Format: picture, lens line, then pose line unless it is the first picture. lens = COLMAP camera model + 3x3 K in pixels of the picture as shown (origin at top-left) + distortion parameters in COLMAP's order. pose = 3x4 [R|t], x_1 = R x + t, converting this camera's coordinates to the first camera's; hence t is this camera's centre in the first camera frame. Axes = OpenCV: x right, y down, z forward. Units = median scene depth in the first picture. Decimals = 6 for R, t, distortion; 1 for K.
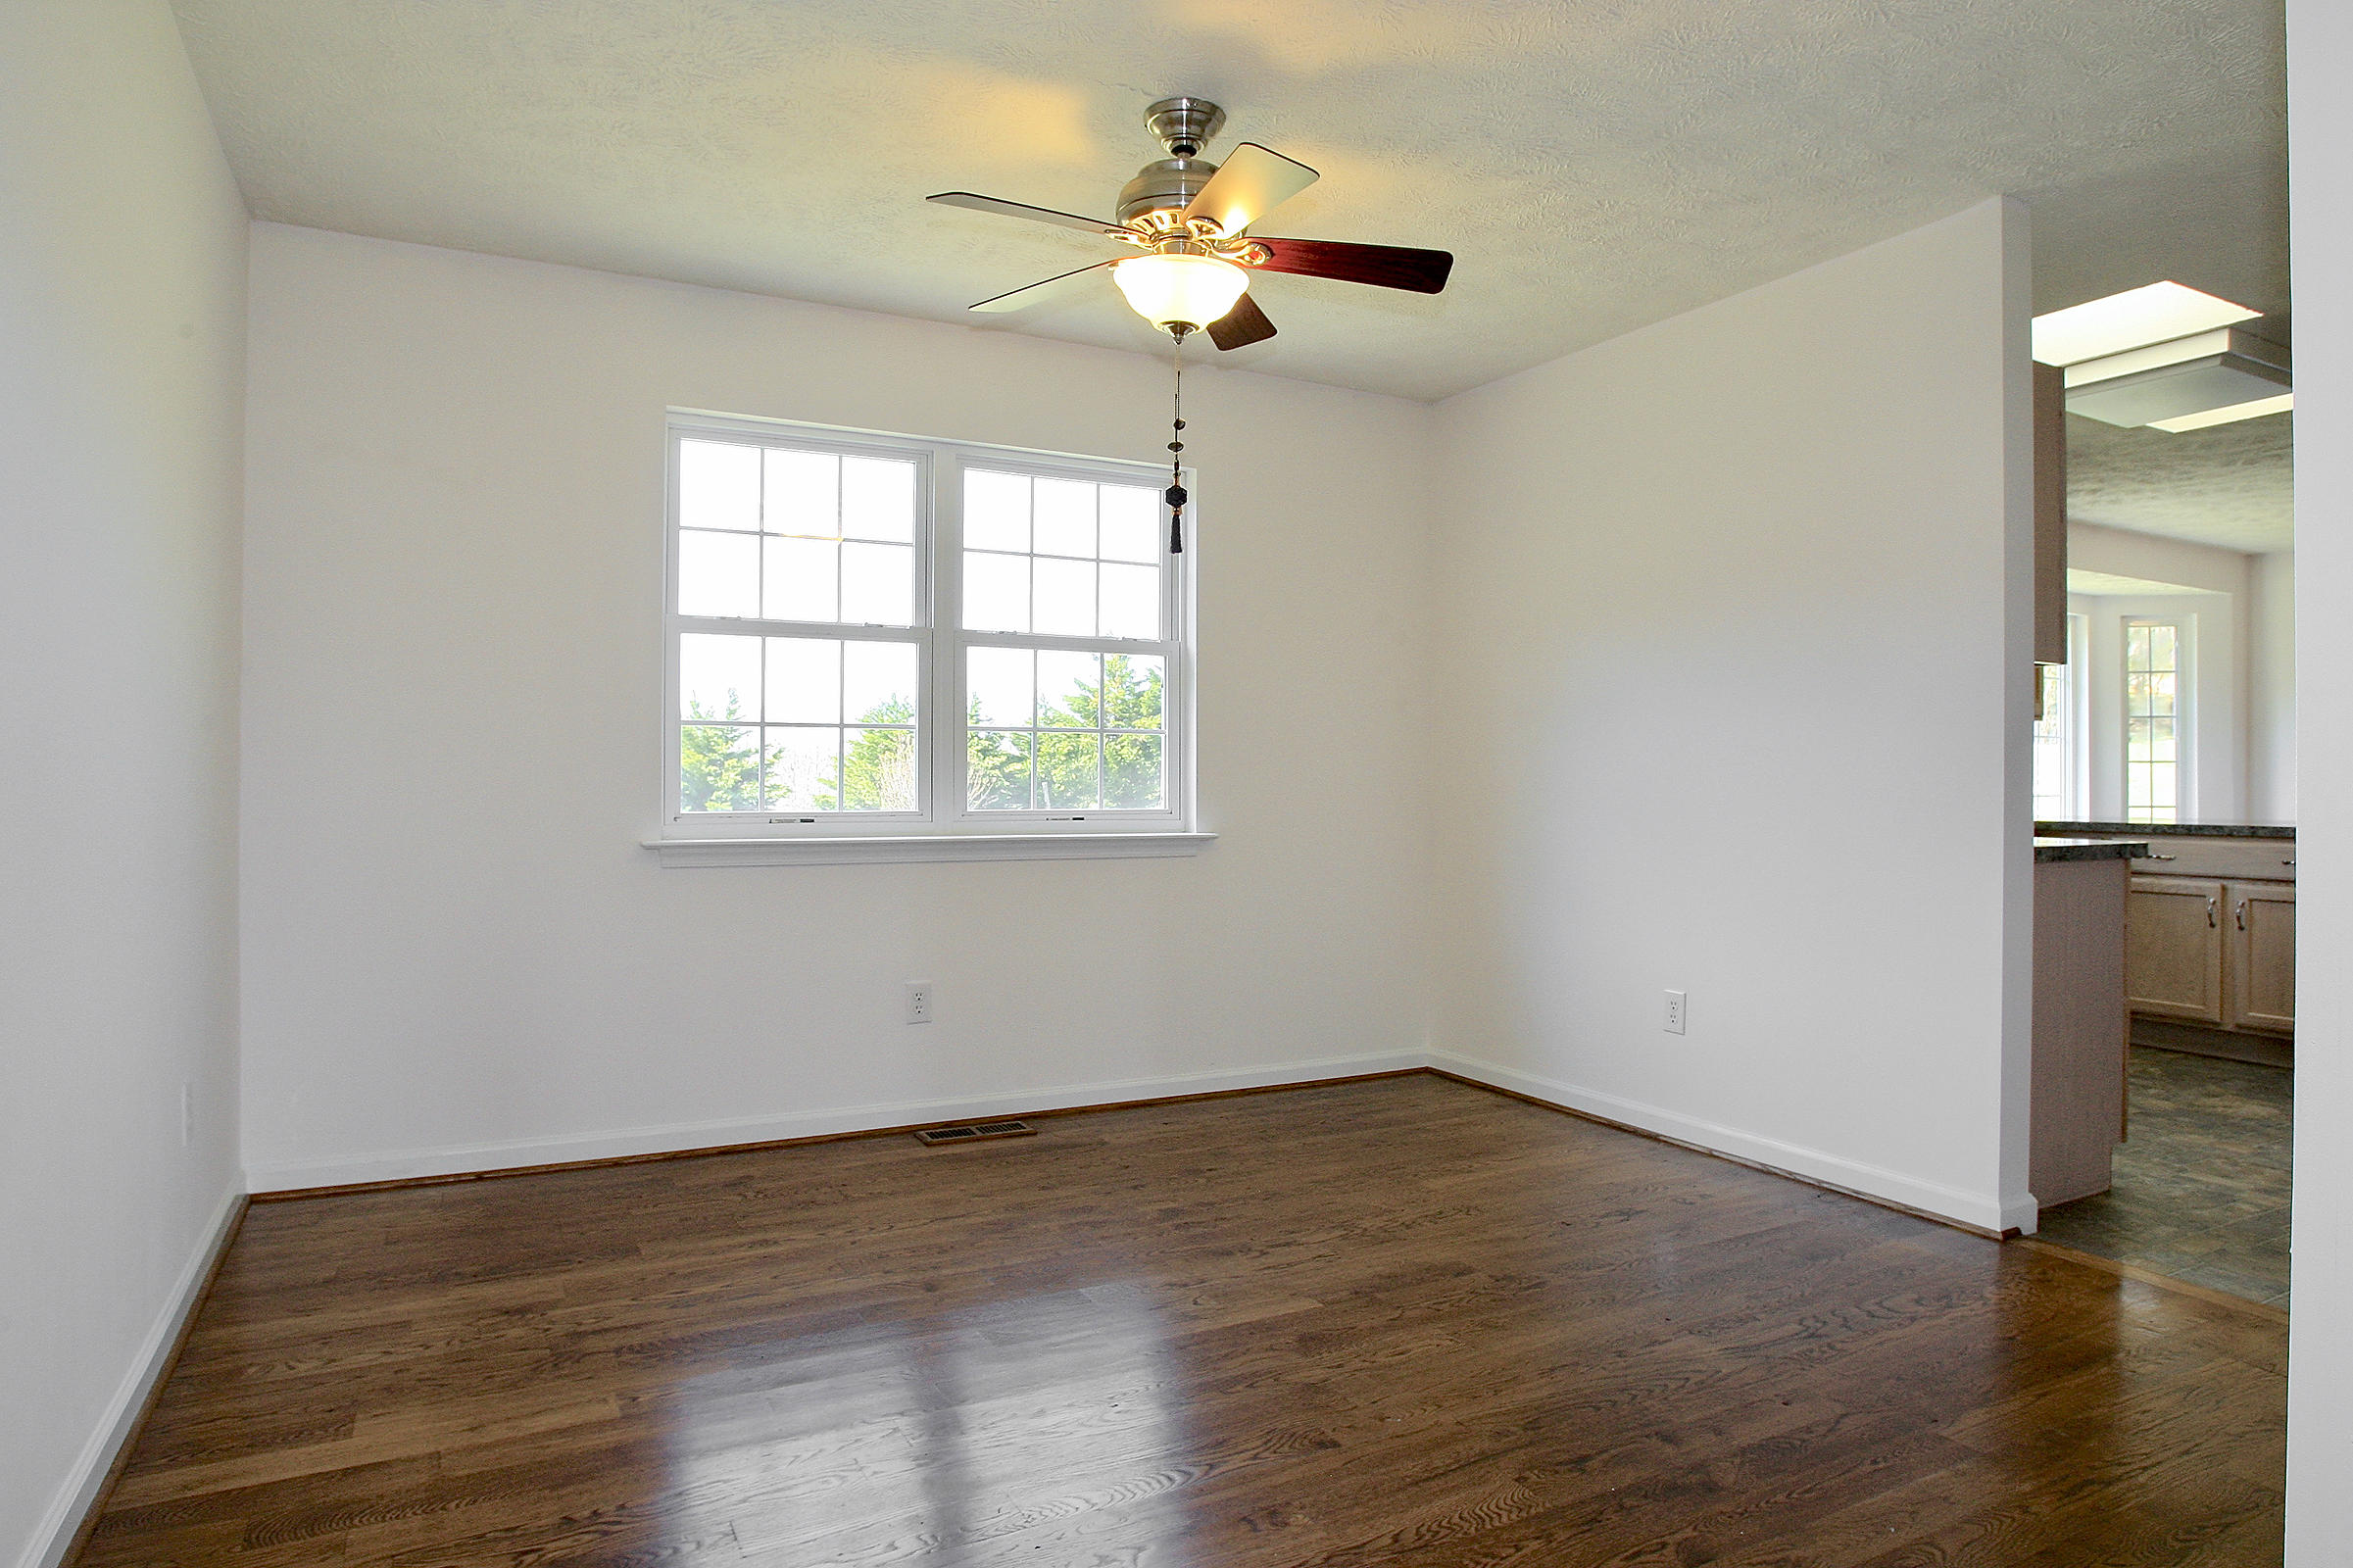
lens RADIAL K [[1355.4, 0, 1173.9], [0, 1355.4, 789.1], [0, 0, 1]] dist [-0.069101, 0.025862]
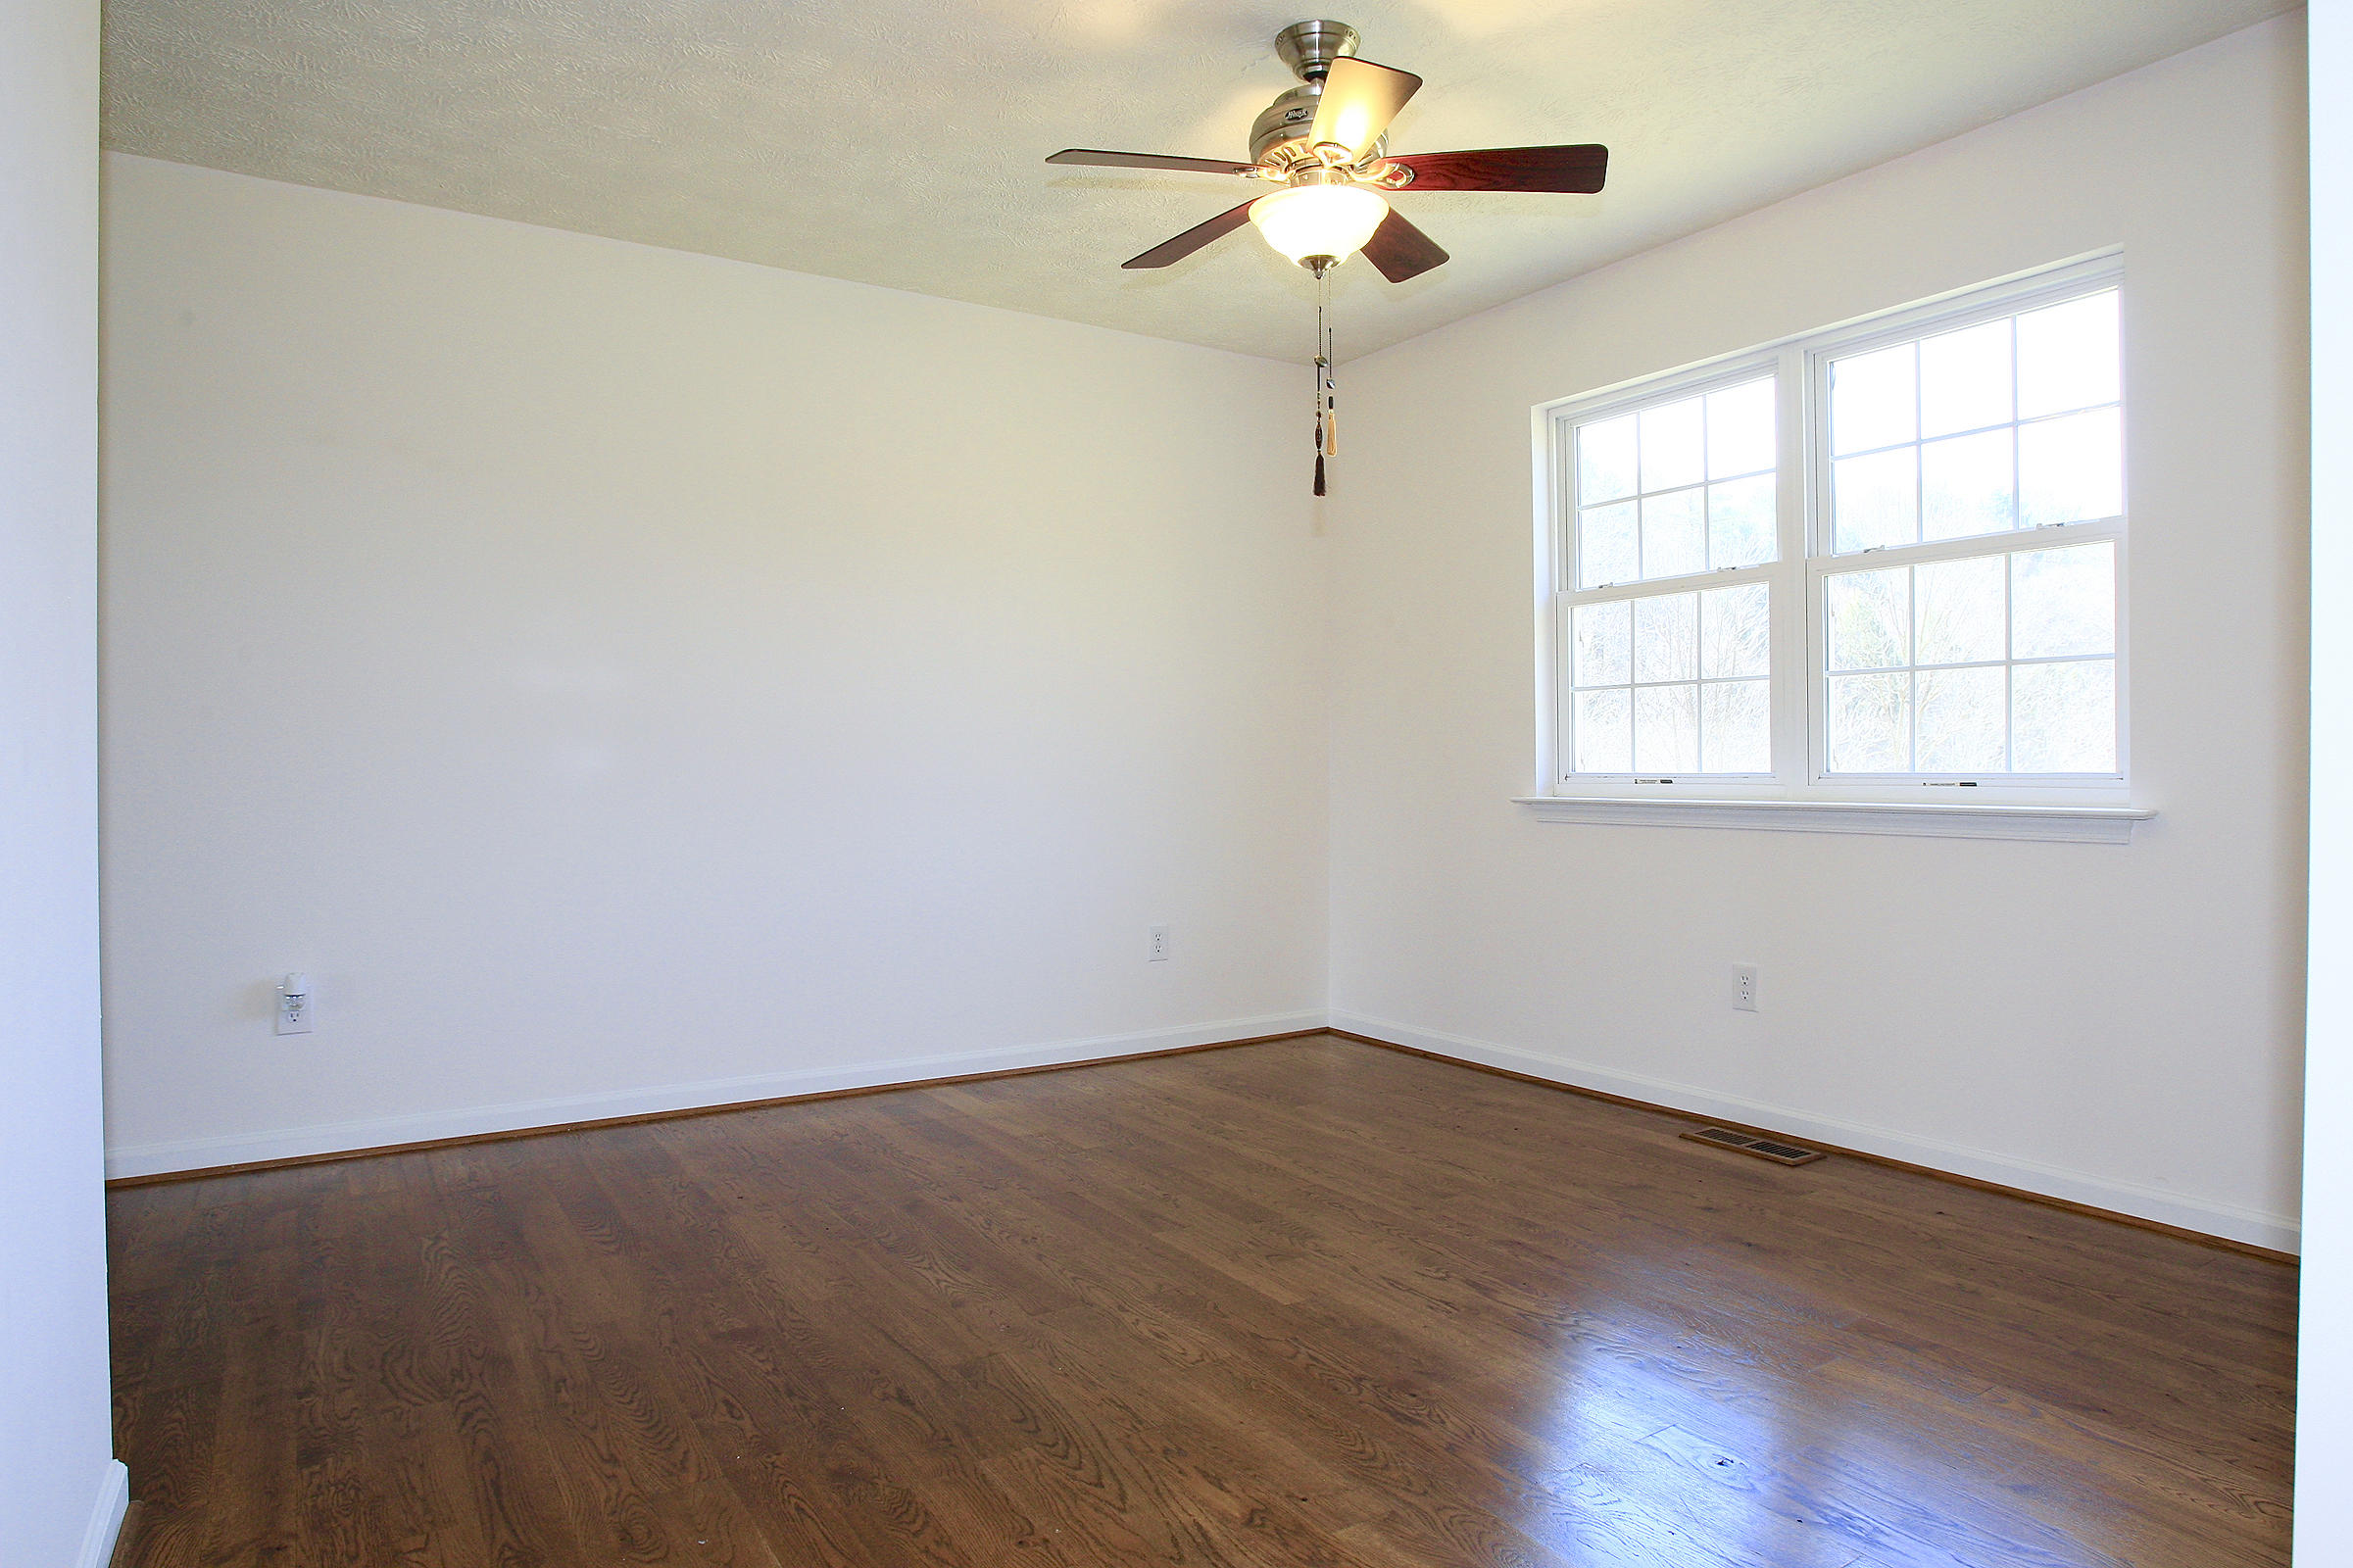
lens RADIAL K [[1355.4, 0, 1172.7], [0, 1355.4, 774.1], [0, 0, 1]] dist [-0.069101, 0.025862]
pose [[0.094923, -0.002463, -0.995482, 0.678382], [0.007687, 0.999969, -0.001741, 0.017537], [0.995455, -0.007487, 0.094939, 0.564822]]
